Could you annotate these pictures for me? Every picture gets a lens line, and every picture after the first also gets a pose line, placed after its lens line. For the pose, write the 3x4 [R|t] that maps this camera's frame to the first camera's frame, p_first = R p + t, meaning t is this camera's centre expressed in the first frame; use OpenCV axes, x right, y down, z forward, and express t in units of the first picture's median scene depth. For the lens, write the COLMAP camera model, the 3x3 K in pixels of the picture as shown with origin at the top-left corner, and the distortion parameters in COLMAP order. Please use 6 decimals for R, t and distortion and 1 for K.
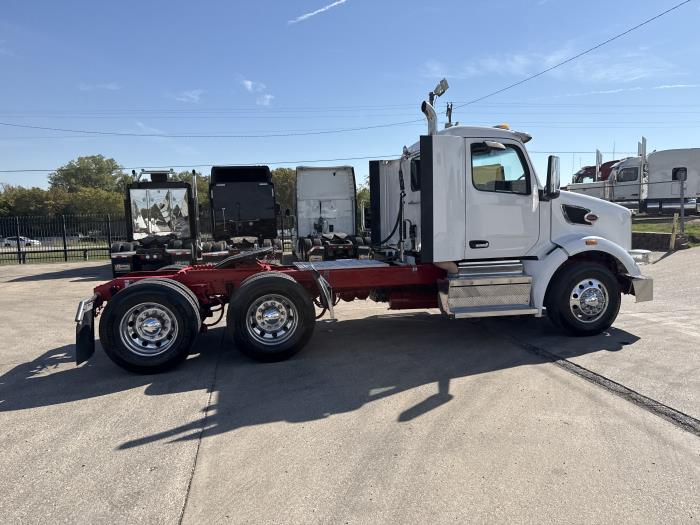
lens RADIAL K [[486.9, 0, 354.2], [0, 486.9, 264.3], [0, 0, 1]] dist [0.078385, -0.106196]
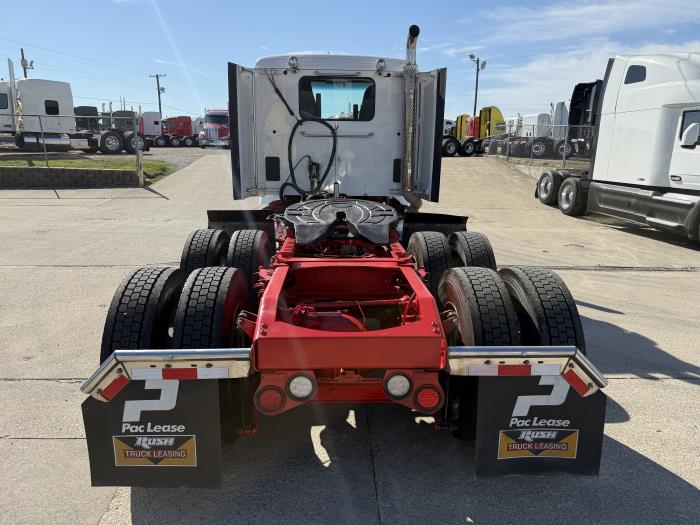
lens RADIAL K [[489.2, 0, 350.0], [0, 489.2, 262.5], [0, 0, 1]] dist [0.058674, -0.082950]
pose [[0.177698, -0.190557, 0.965459, -0.814473], [0.068857, 0.981076, 0.180966, -0.069941], [-0.981673, 0.034321, 0.187456, 0.919192]]
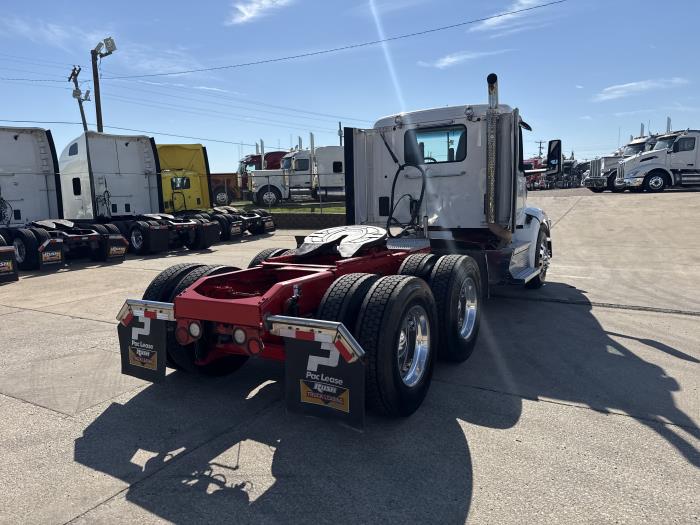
lens RADIAL K [[486.9, 0, 354.2], [0, 486.9, 264.3], [0, 0, 1]] dist [0.078385, -0.106196]
pose [[0.679890, -0.091116, 0.727631, -0.788533], [0.073645, 0.995718, 0.055874, -0.018952], [-0.729607, 0.015598, 0.683689, 0.497639]]
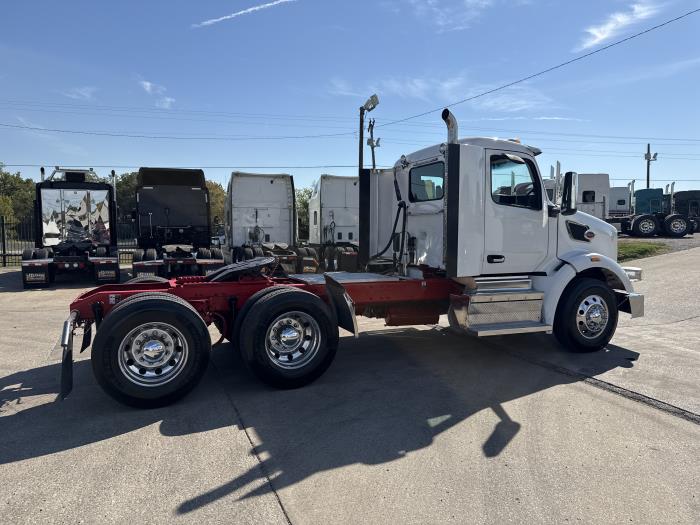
lens RADIAL K [[487.5, 0, 346.7], [0, 487.5, 260.6], [0, 0, 1]] dist [0.060758, -0.078657]
pose [[0.984041, 0.017406, 0.177088, -0.203393], [-0.011938, 0.999420, -0.031900, -0.003285], [-0.177541, 0.029277, 0.983678, 0.096487]]
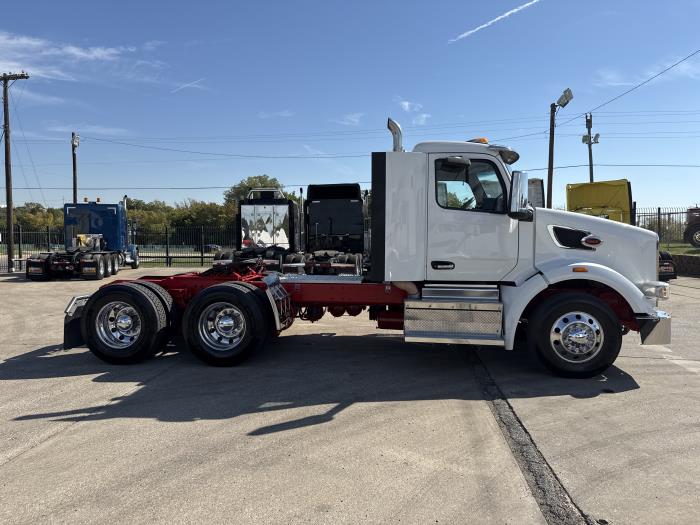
lens RADIAL K [[487.5, 0, 346.7], [0, 487.5, 260.6], [0, 0, 1]] dist [0.060758, -0.078657]
pose [[0.951327, 0.044647, -0.304931, 0.358381], [-0.057193, 0.997839, -0.032331, -0.009286], [0.302829, 0.048197, 0.951825, 0.052410]]
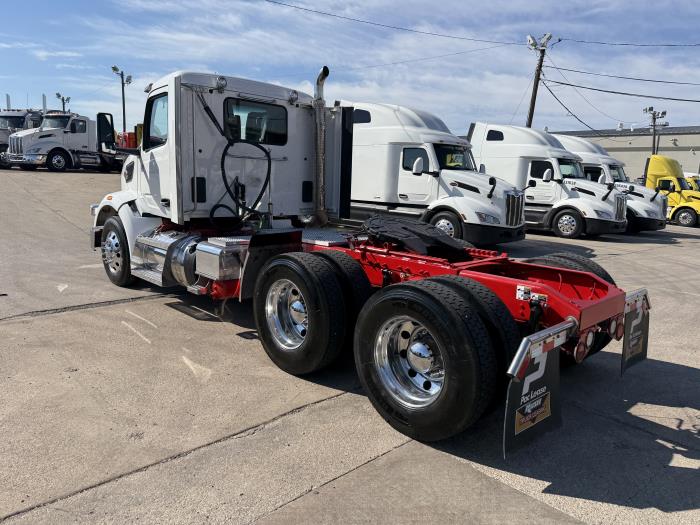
lens RADIAL K [[493.9, 0, 353.7], [0, 493.9, 253.4], [0, 0, 1]] dist [0.051377, -0.077344]
pose [[-0.518855, -0.121341, 0.846207, -0.807068], [0.051654, 0.983616, 0.172716, -0.114411], [-0.853300, 0.133324, -0.504087, 1.474839]]
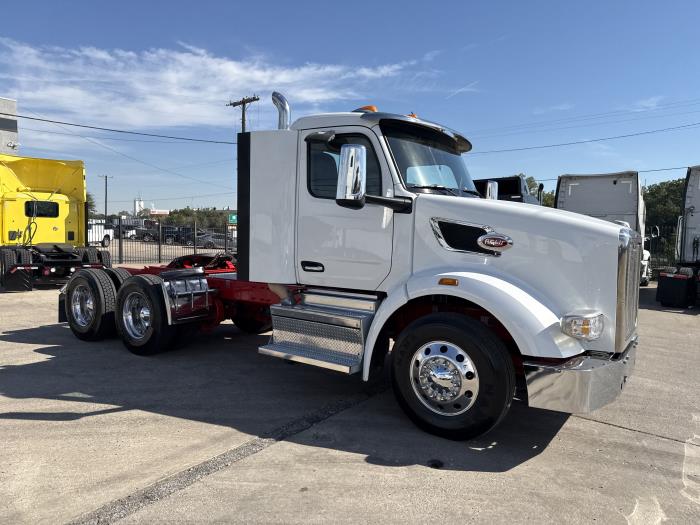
lens RADIAL K [[486.9, 0, 354.2], [0, 486.9, 264.3], [0, 0, 1]] dist [0.078385, -0.106196]
pose [[0.683244, 0.087240, -0.724960, 0.843227], [-0.110717, 0.993735, 0.015237, -0.062964], [0.721747, 0.069854, 0.688622, 0.509485]]
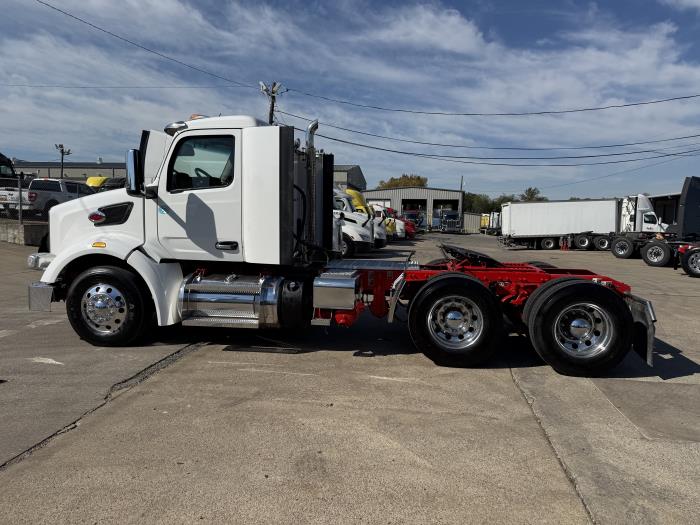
lens RADIAL K [[486.9, 0, 354.2], [0, 486.9, 264.3], [0, 0, 1]] dist [0.078385, -0.106196]
pose [[-0.933587, -0.026193, 0.357393, -0.365449], [0.037470, 0.984723, 0.170051, -0.175788], [-0.356388, 0.172149, -0.918342, 2.042979]]
